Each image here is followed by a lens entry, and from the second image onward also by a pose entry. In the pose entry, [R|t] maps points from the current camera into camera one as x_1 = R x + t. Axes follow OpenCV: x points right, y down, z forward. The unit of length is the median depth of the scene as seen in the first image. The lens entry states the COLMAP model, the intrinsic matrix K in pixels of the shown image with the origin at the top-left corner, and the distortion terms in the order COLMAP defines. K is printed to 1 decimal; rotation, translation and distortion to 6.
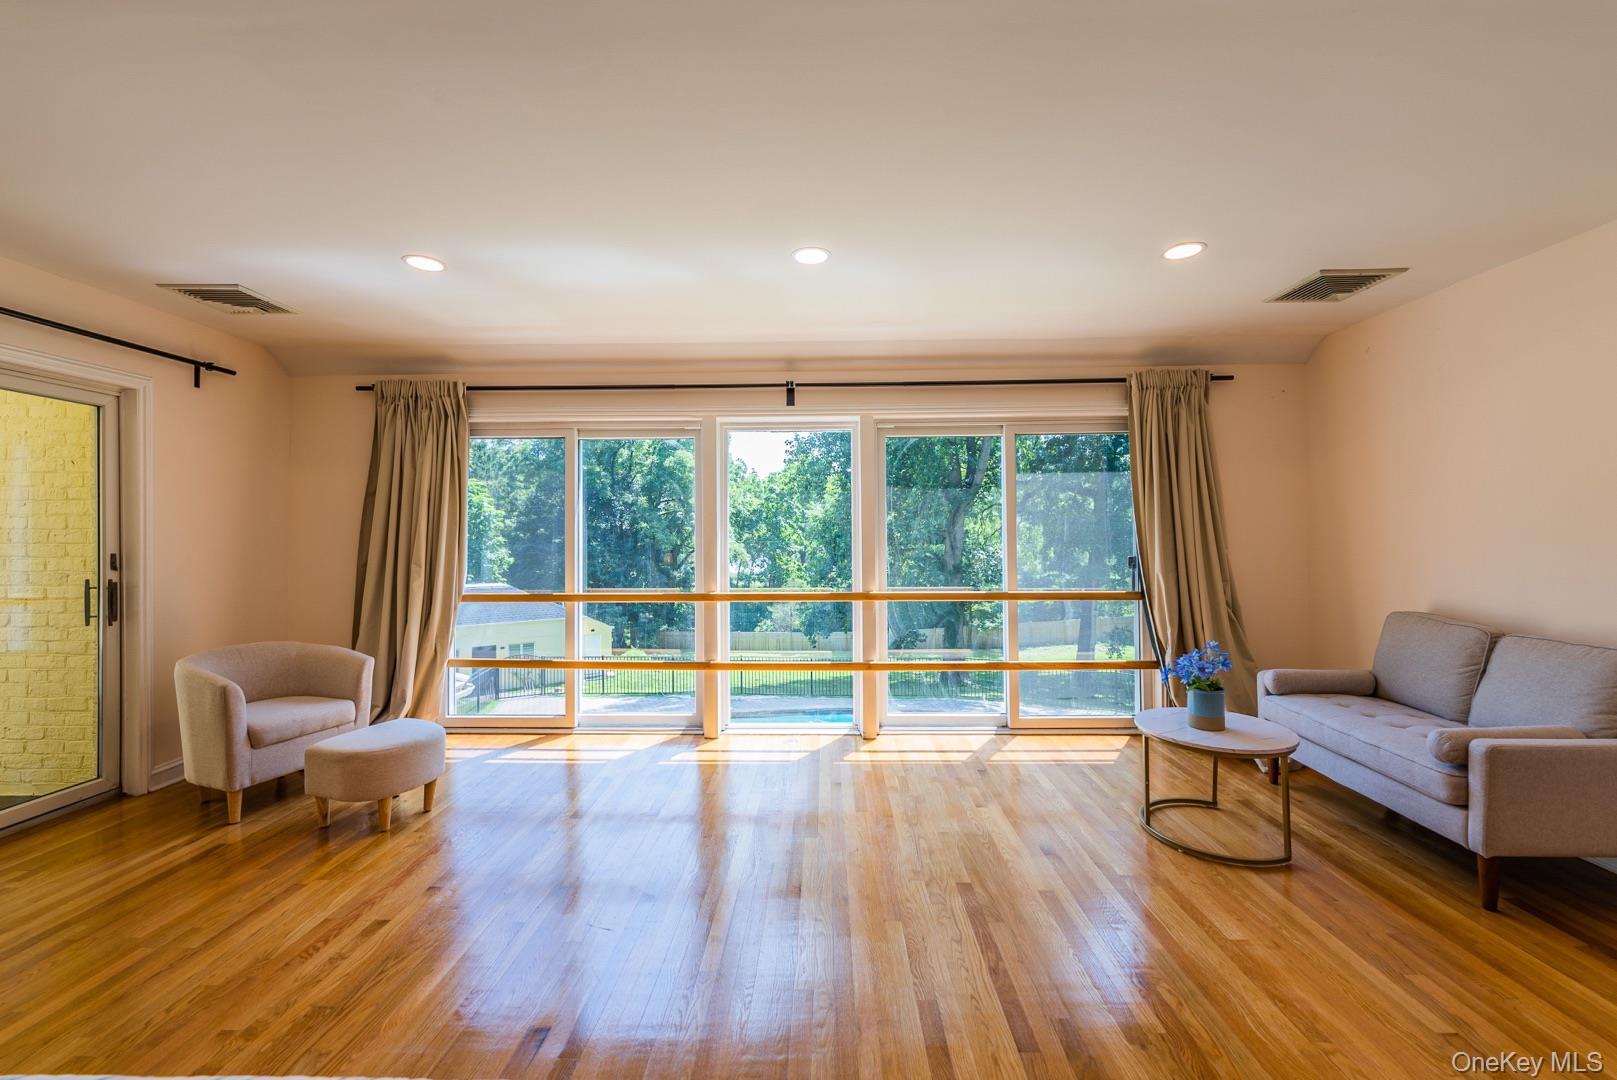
lens RADIAL K [[647.5, 0, 812.1], [0, 647.5, 534.3], [0, 0, 1]] dist [0.001812, -0.000037]
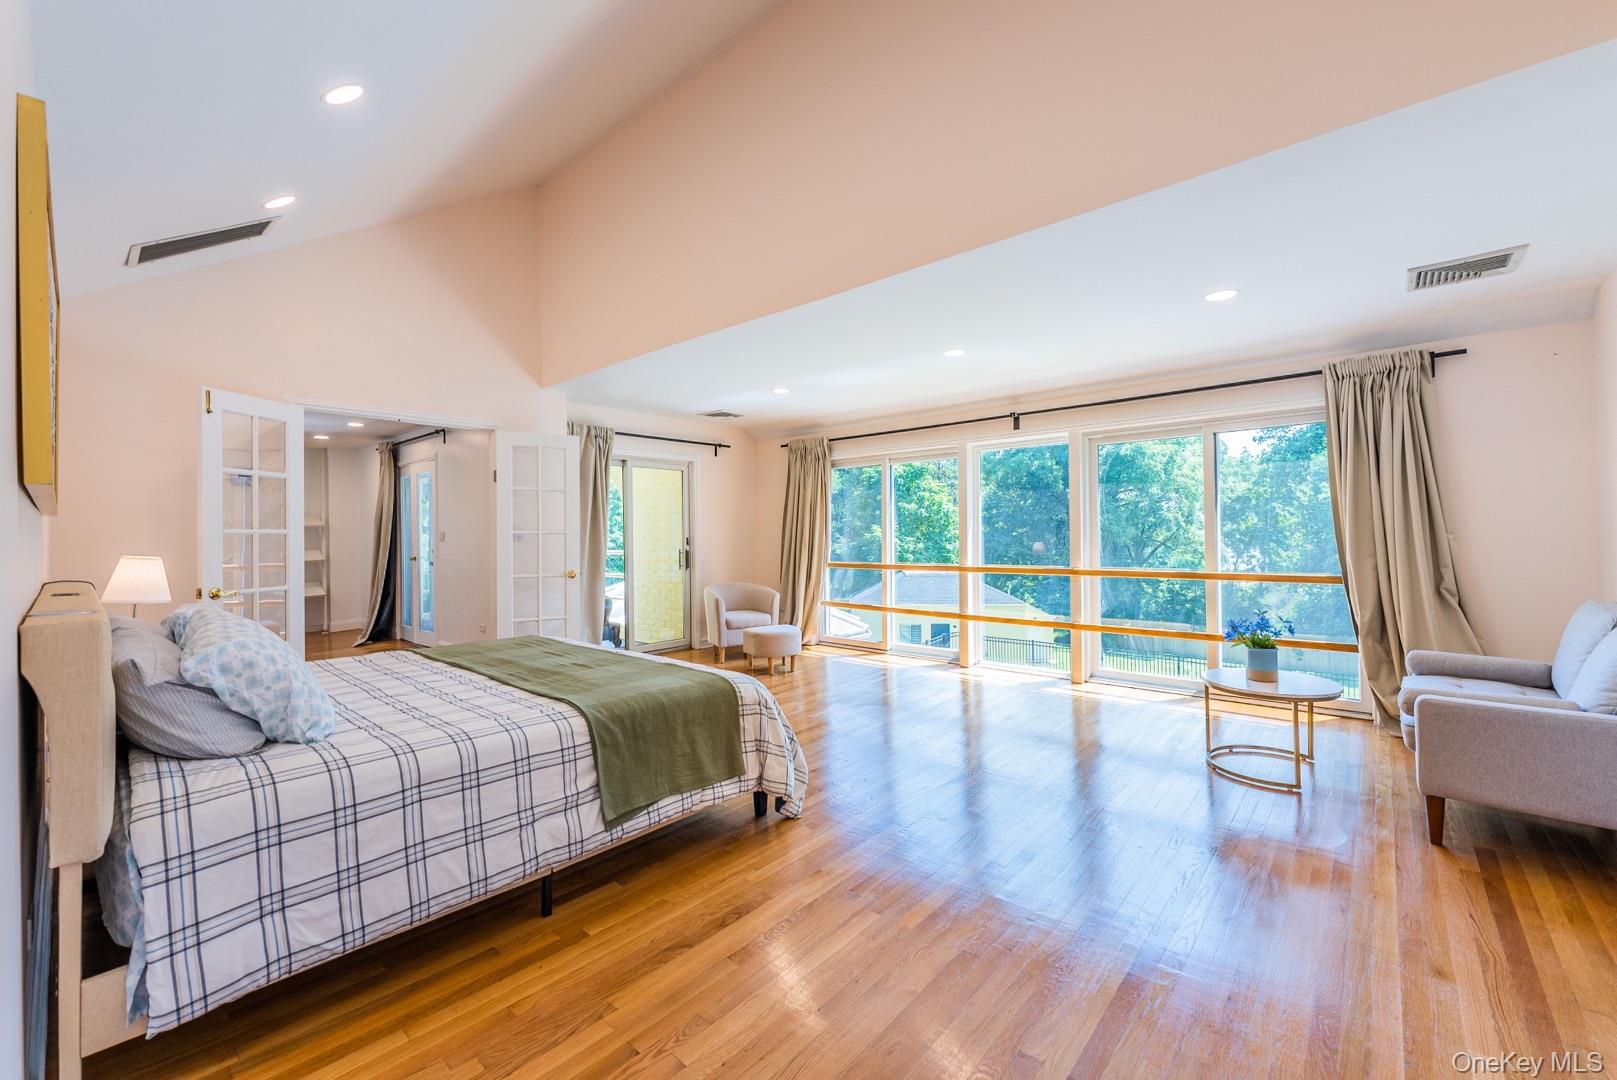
lens RADIAL K [[647.5, 0, 812.1], [0, 647.5, 534.3], [0, 0, 1]] dist [0.001812, -0.000037]
pose [[0.766176, -0.003760, -0.642619, 0.579237], [0.010569, 0.999921, 0.006749, 0.007271], [0.642544, -0.011963, 0.766156, -0.360038]]
